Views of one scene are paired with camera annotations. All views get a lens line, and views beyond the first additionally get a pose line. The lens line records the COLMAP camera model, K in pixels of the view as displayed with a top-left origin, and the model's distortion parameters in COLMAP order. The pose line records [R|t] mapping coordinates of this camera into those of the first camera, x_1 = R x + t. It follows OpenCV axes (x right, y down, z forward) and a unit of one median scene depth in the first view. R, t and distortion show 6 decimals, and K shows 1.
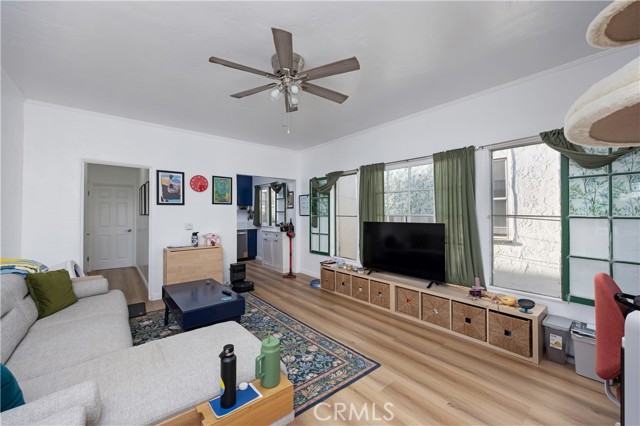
lens RADIAL K [[259.7, 0, 320.0], [0, 259.7, 213.0], [0, 0, 1]] dist [0.000070, 0.000003]
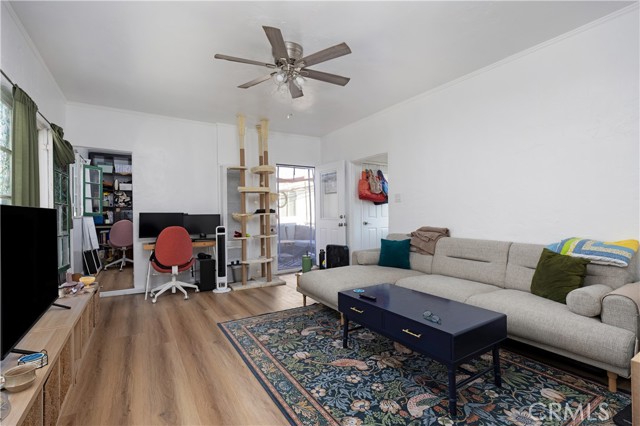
lens RADIAL K [[300.0, 0, 320.0], [0, 300.0, 213.0], [0, 0, 1]] dist [0.001036, 0.000229]
pose [[-0.990780, 0.016838, 0.134433, -0.341852], [0.016007, 0.999846, -0.007256, 0.074000], [-0.134535, -0.005037, -0.990896, 1.839792]]
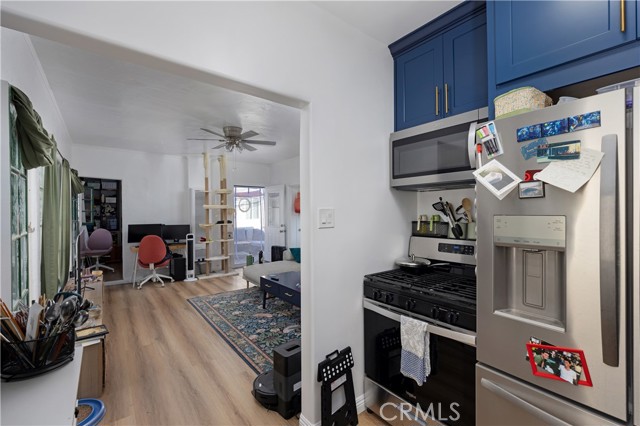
lens RADIAL K [[273.9, 0, 320.0], [0, 273.9, 213.0], [0, 0, 1]] dist [-0.000947, -0.000240]
pose [[-0.999817, 0.009851, 0.016383, -0.609675], [0.009806, 0.999948, -0.002857, -0.018297], [-0.016410, -0.002696, -0.999862, 2.359188]]
